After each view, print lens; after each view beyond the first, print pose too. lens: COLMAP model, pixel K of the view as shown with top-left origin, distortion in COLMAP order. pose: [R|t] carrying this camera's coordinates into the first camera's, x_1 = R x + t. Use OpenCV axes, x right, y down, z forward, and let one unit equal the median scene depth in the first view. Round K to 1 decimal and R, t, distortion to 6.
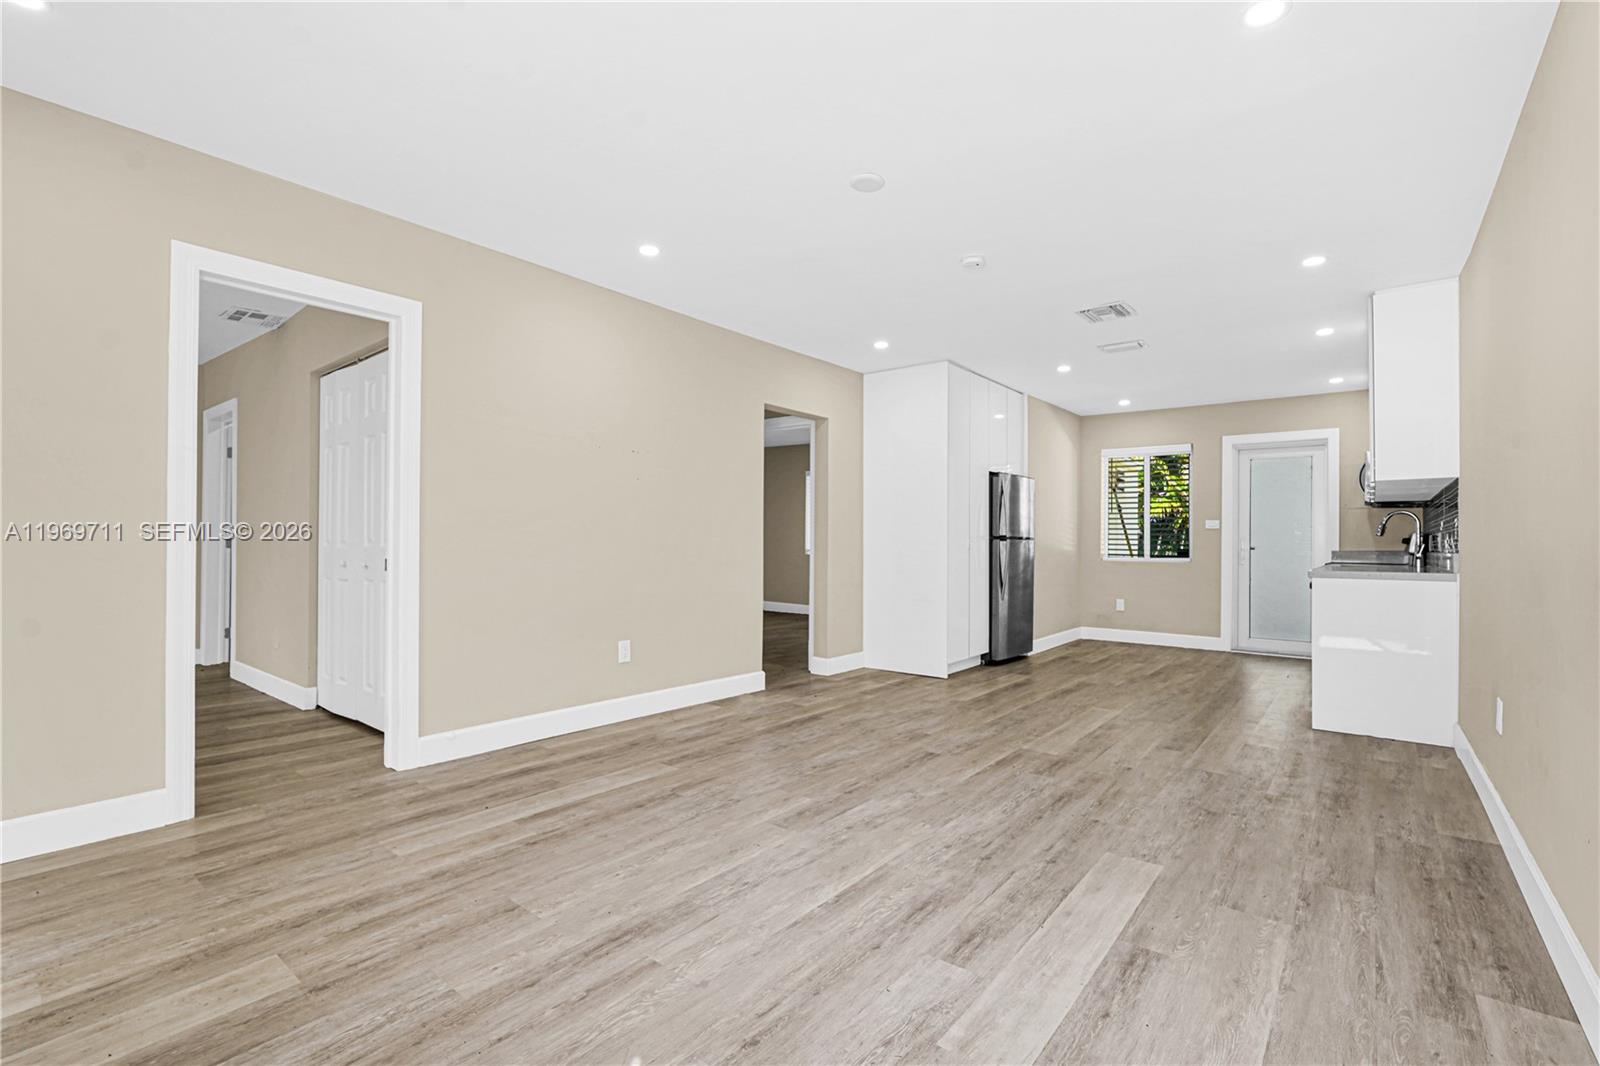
lens RADIAL K [[718.2, 0, 802.0], [0, 718.2, 536.4], [0, 0, 1]] dist [-0.017861, 0.008460]
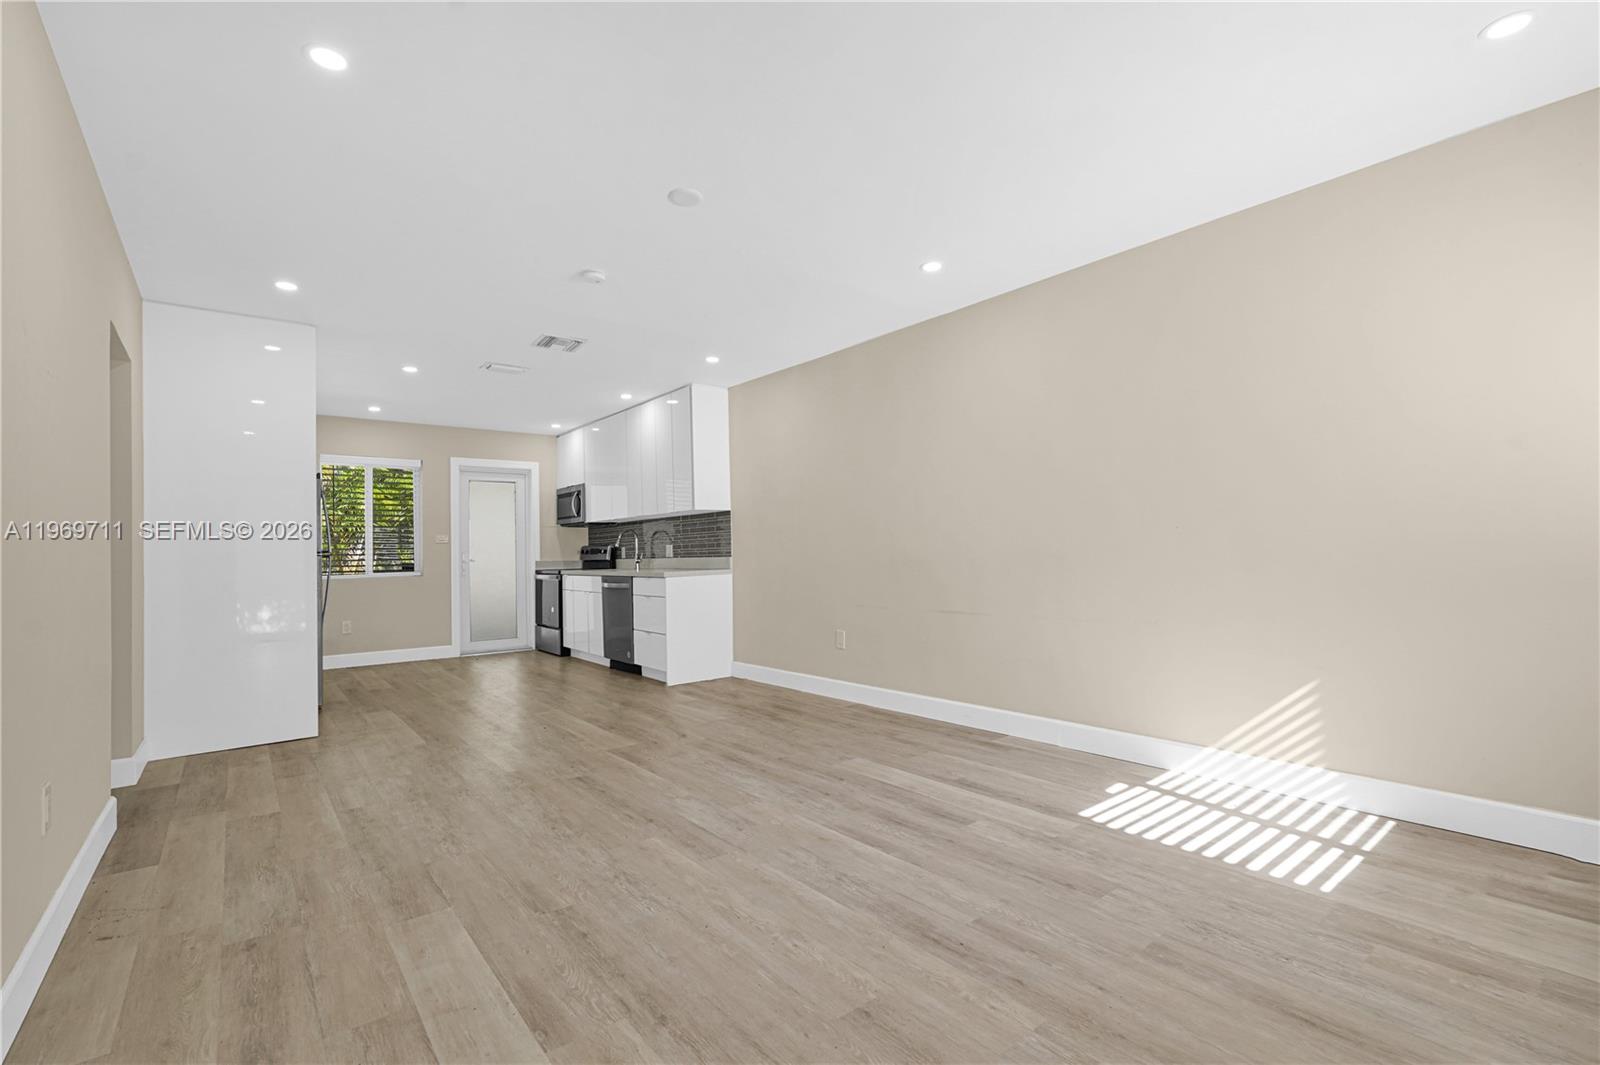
lens RADIAL K [[718.2, 0, 799.9], [0, 718.2, 535.8], [0, 0, 1]] dist [-0.017861, 0.008460]
pose [[0.224277, 0.009705, 0.974477, -0.548544], [0.013923, 0.999816, -0.013161, -0.000521], [-0.974426, 0.016519, 0.224101, 0.402086]]
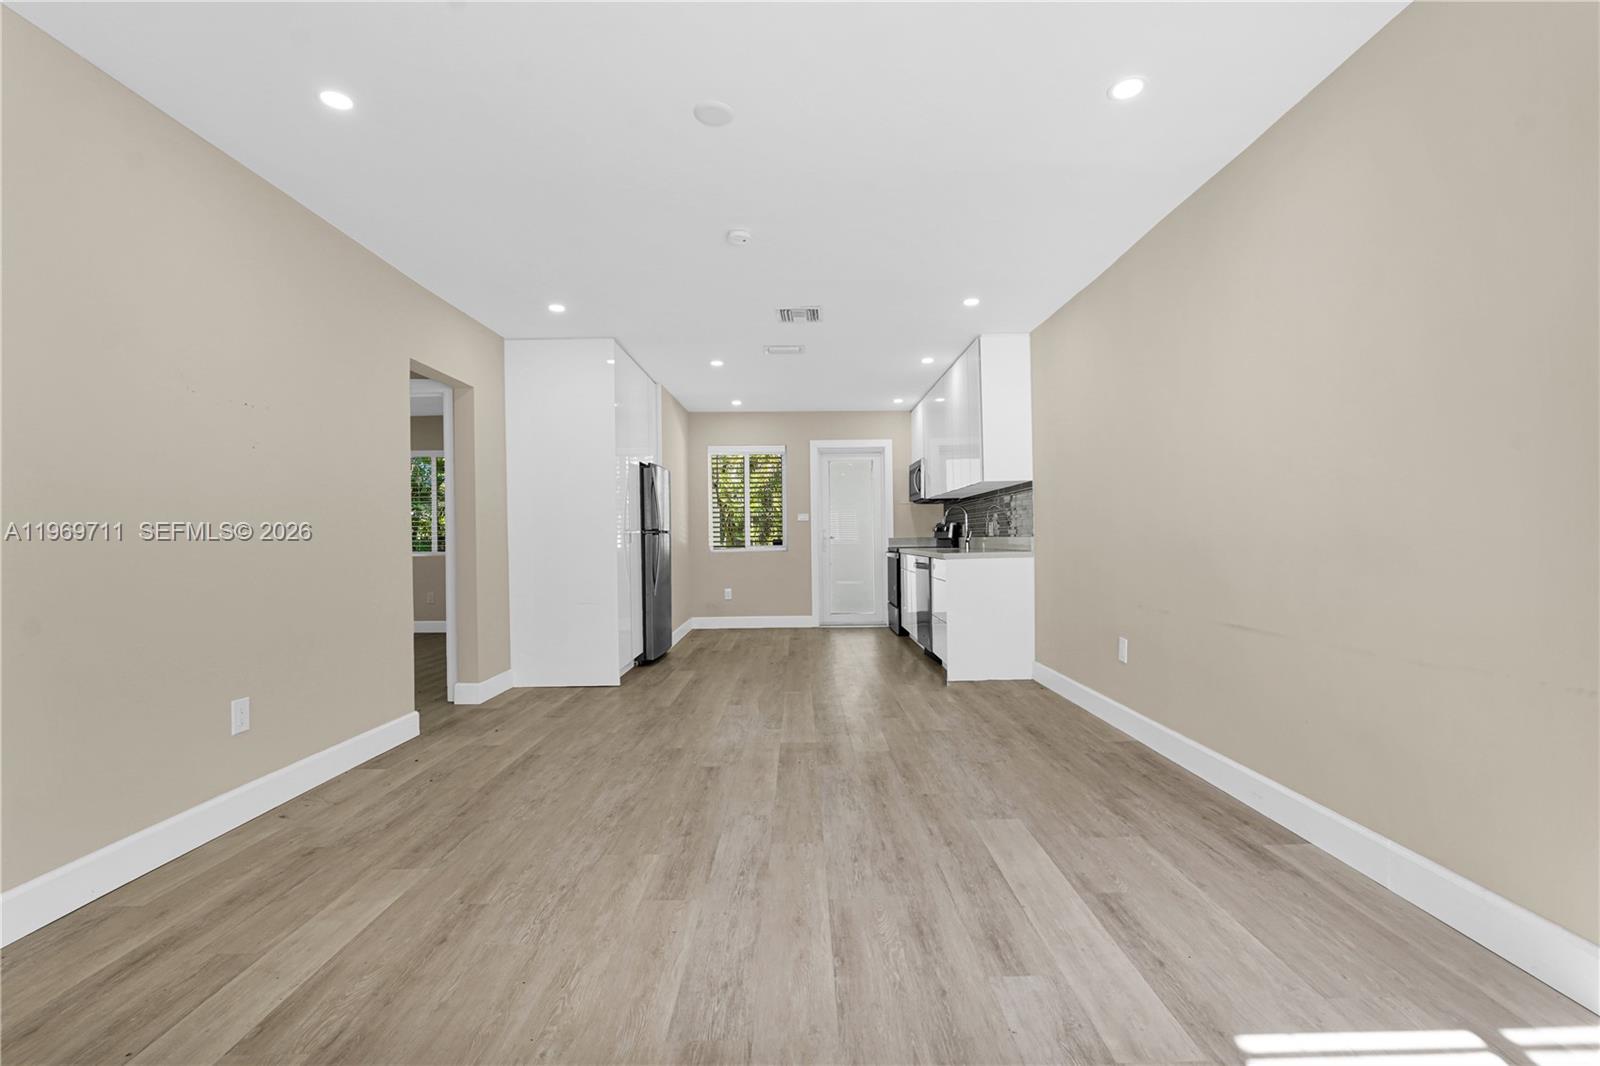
lens RADIAL K [[718.2, 0, 802.2], [0, 718.2, 532.2], [0, 0, 1]] dist [-0.017861, 0.008460]
pose [[0.778472, -0.015820, 0.627480, -0.238191], [0.015596, 0.999861, 0.005859, 0.000748], [-0.627486, 0.005225, 0.778611, 0.176700]]
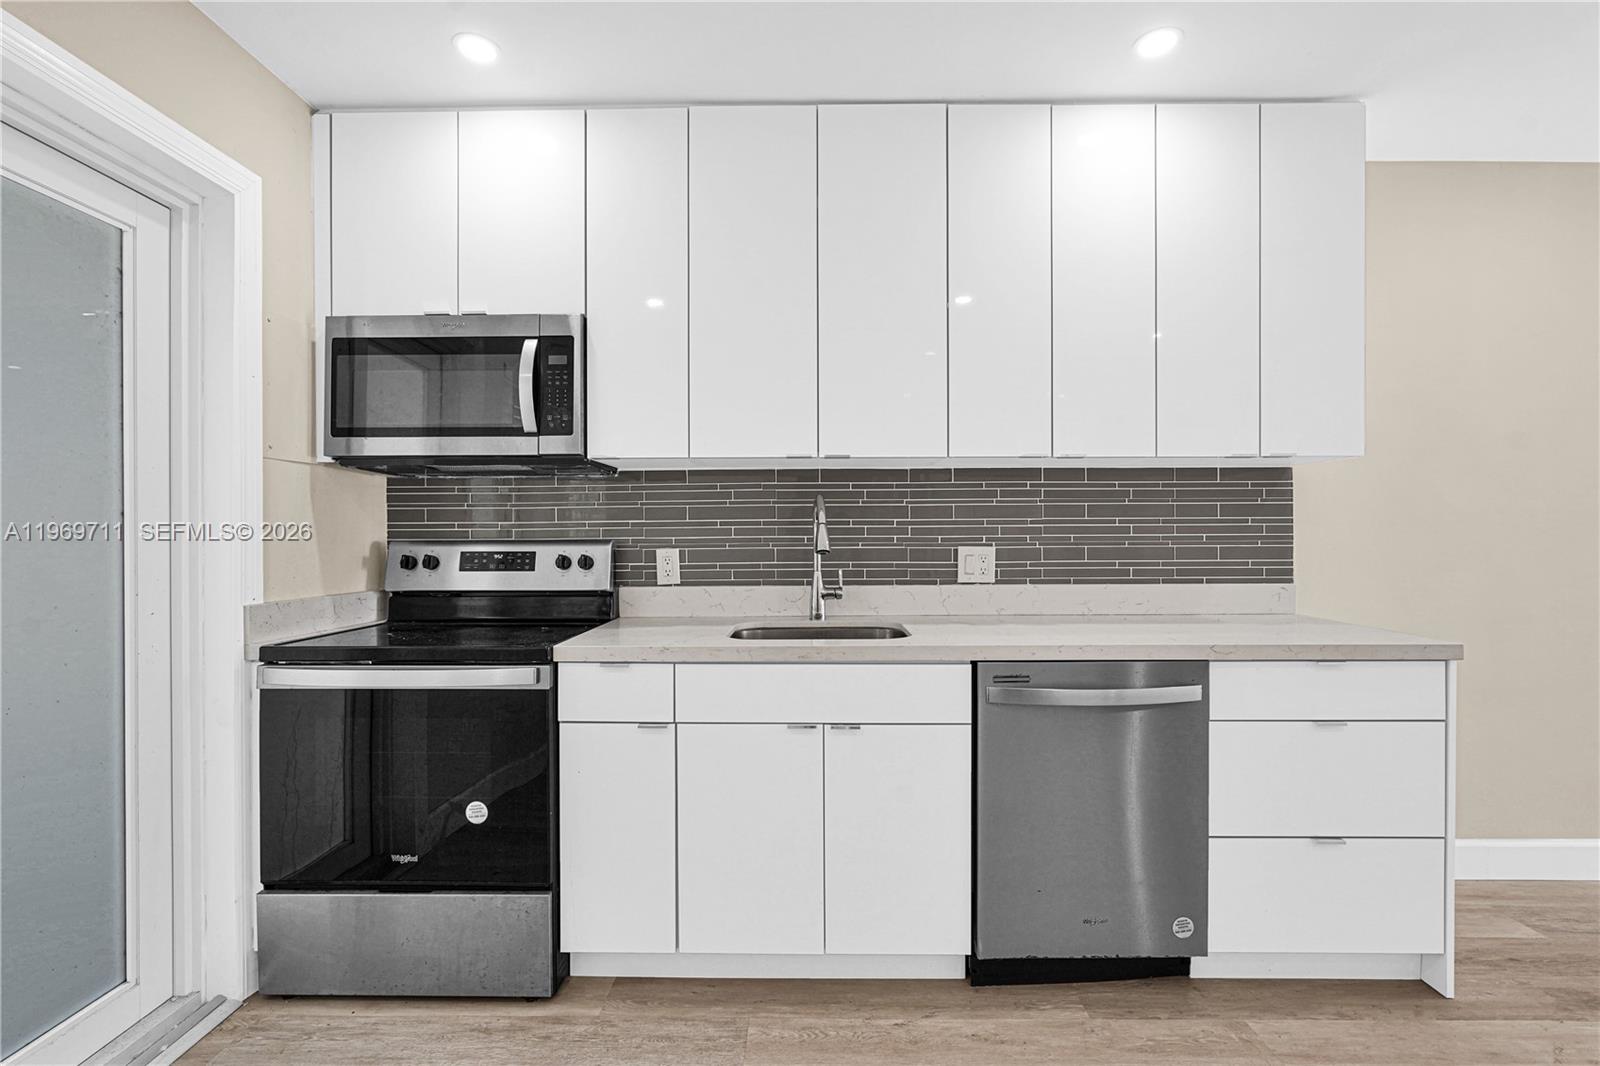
lens RADIAL K [[718.2, 0, 804.2], [0, 718.2, 535.0], [0, 0, 1]] dist [-0.017861, 0.008460]
pose [[-0.615332, -0.007275, 0.788234, 0.574947], [-0.009529, 0.999953, 0.001791, -0.014614], [-0.788210, -0.006409, -0.615373, 1.483940]]
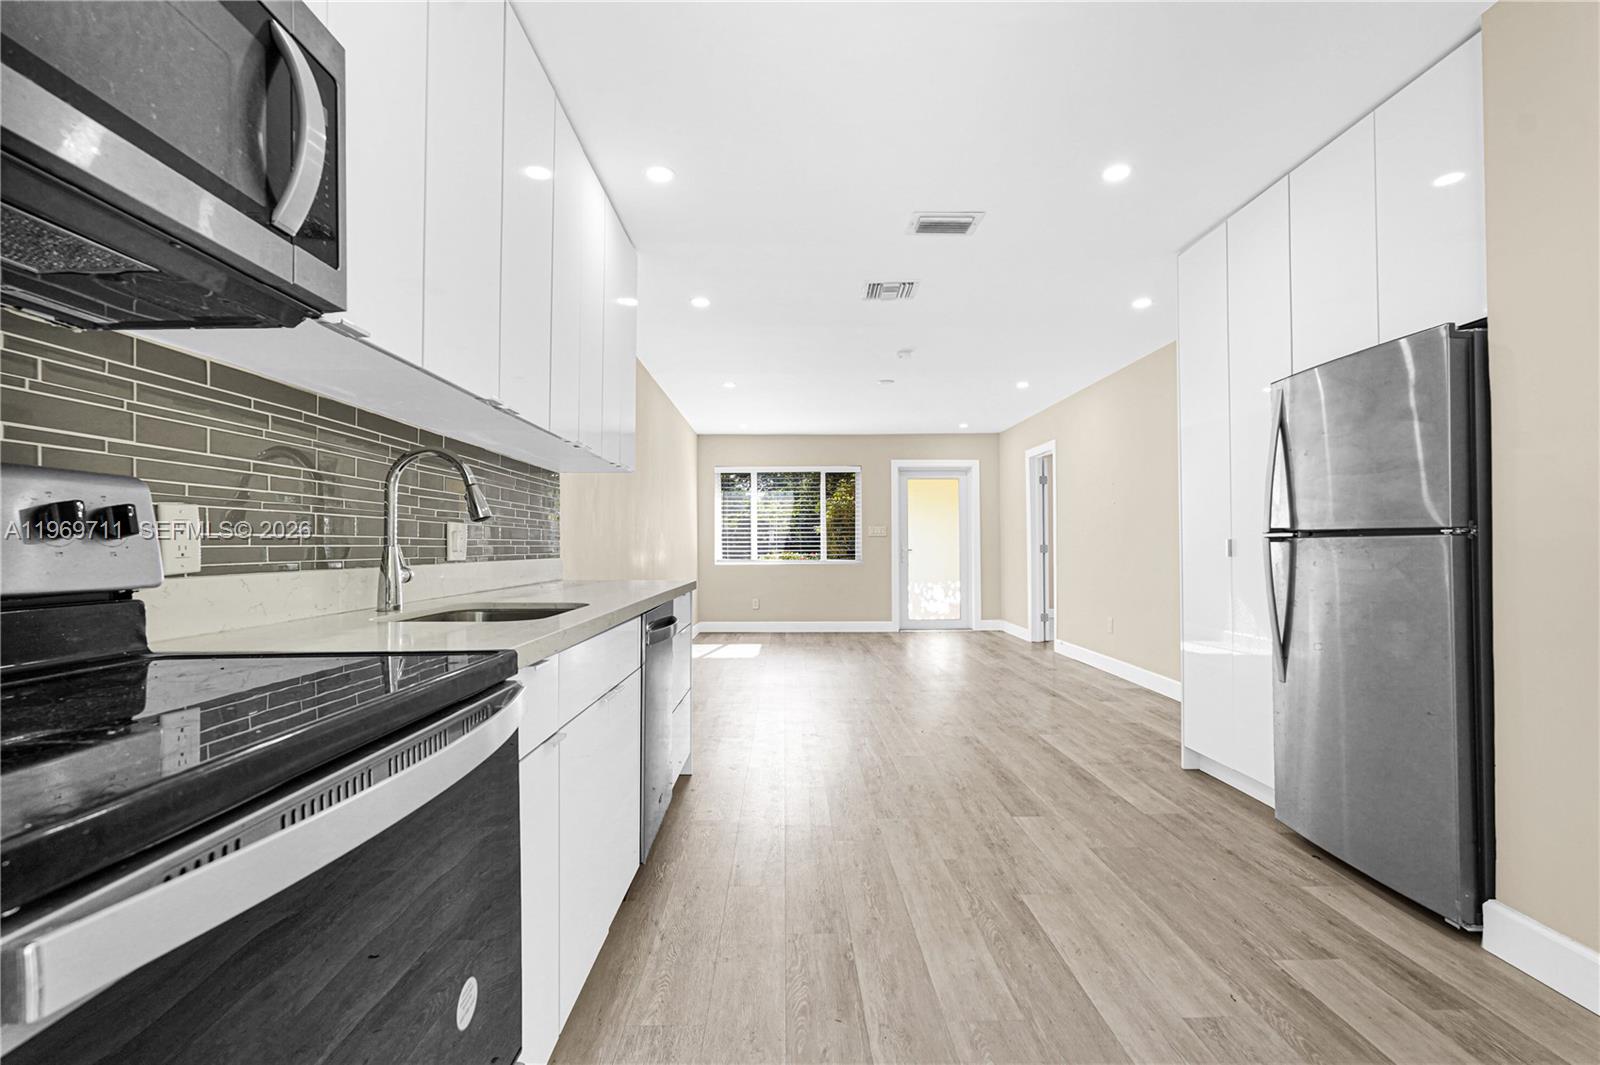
lens RADIAL K [[718.2, 0, 801.8], [0, 718.2, 535.6], [0, 0, 1]] dist [-0.017861, 0.008460]
pose [[-0.767007, -0.015466, -0.641452, 1.072576], [0.003280, 0.999602, -0.028023, 0.019184], [0.641630, -0.023598, -0.766651, 1.599753]]
